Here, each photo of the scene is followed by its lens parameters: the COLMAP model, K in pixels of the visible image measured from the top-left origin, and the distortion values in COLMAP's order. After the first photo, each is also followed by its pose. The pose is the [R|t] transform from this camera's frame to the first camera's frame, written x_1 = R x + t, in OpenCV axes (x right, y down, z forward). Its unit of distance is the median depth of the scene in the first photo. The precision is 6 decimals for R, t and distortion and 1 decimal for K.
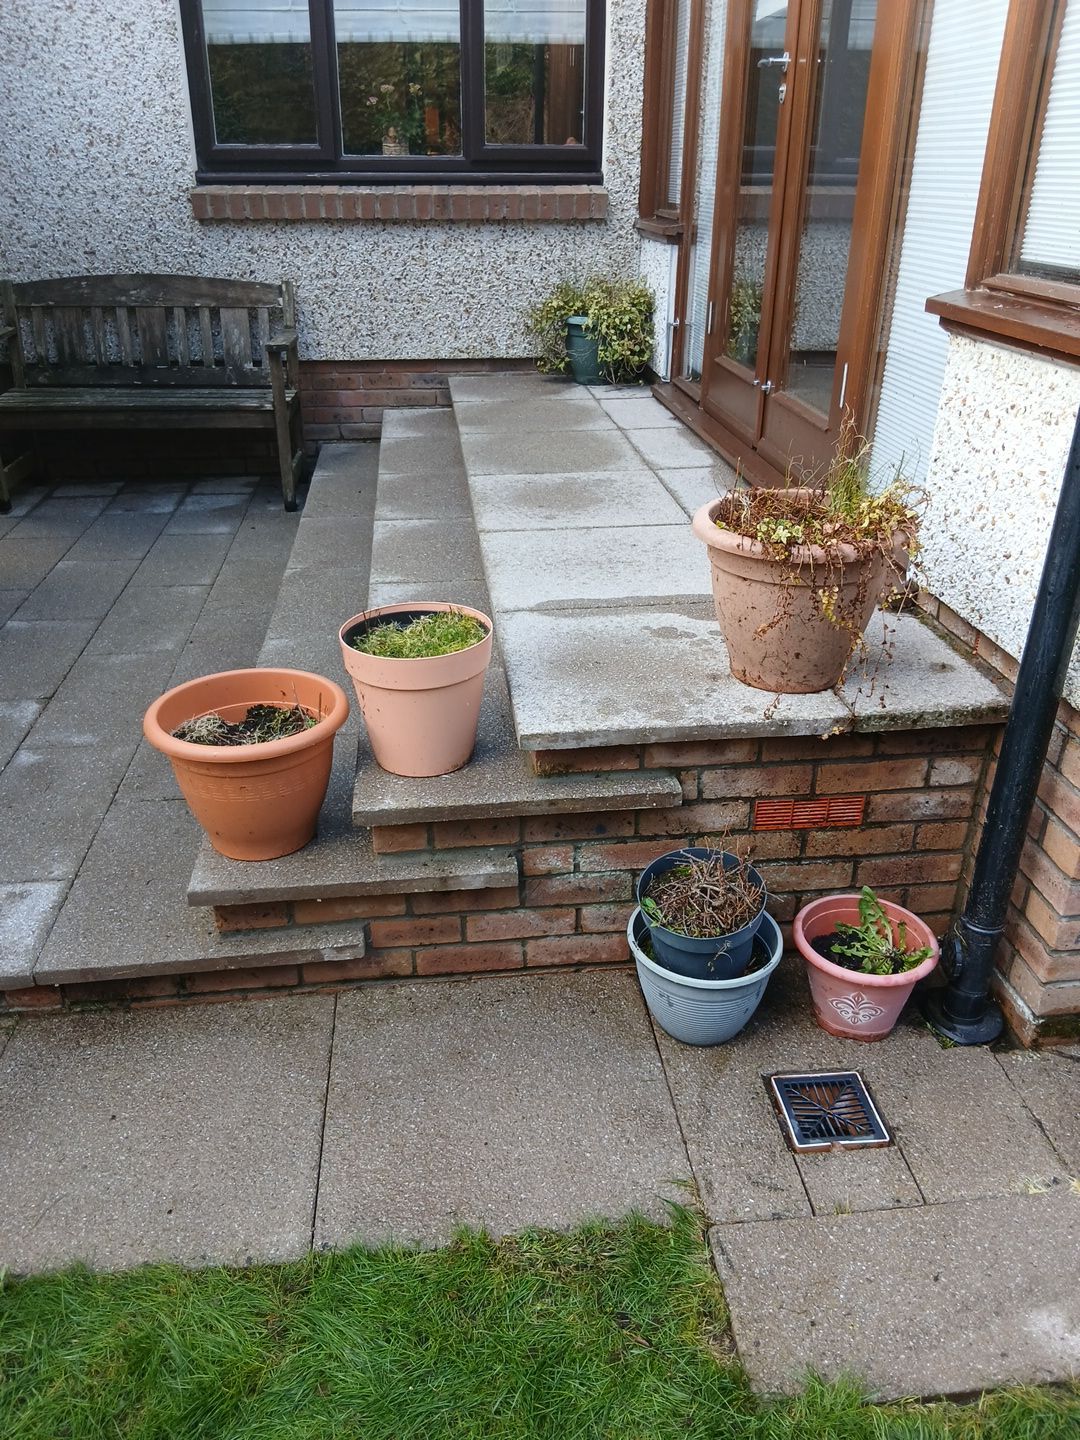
lens RADIAL K [[1092.9, 0, 540.0], [0, 1092.9, 720.0], [0, 0, 1]] dist [0.100850, -0.180954]
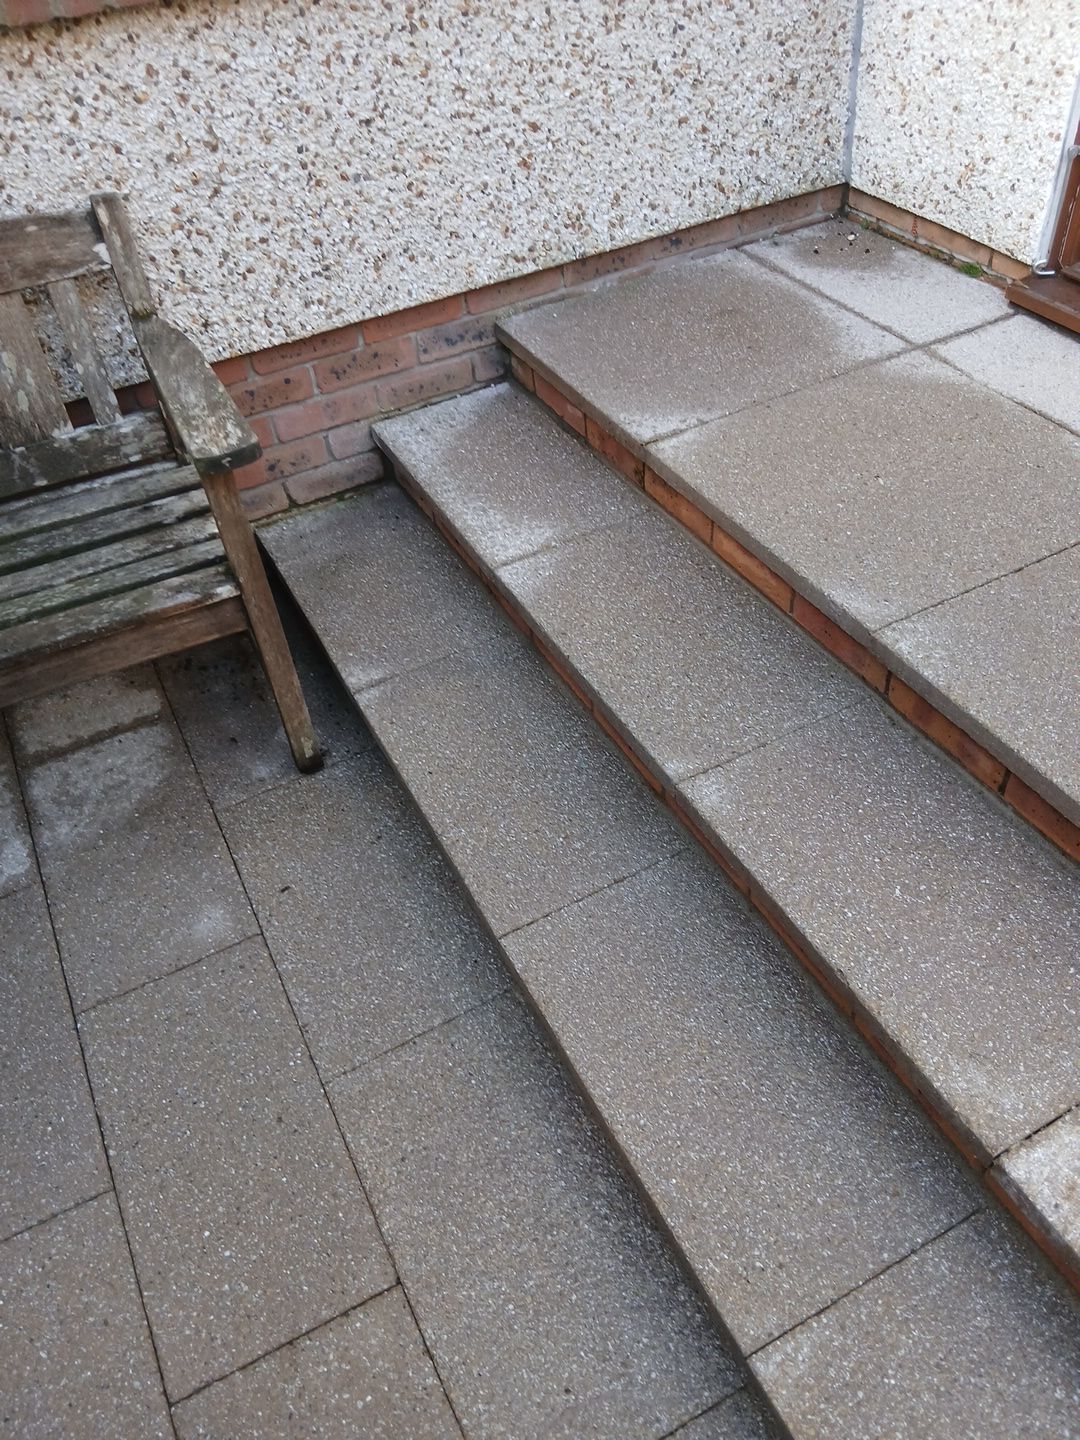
lens RADIAL K [[1092.9, 0, 540.0], [0, 1092.9, 720.0], [0, 0, 1]] dist [0.100850, -0.180954]
pose [[0.930296, -0.301197, 0.209354, -0.219064], [0.227079, 0.921128, 0.316161, -0.312002], [-0.288068, -0.246583, 0.925318, 0.558580]]
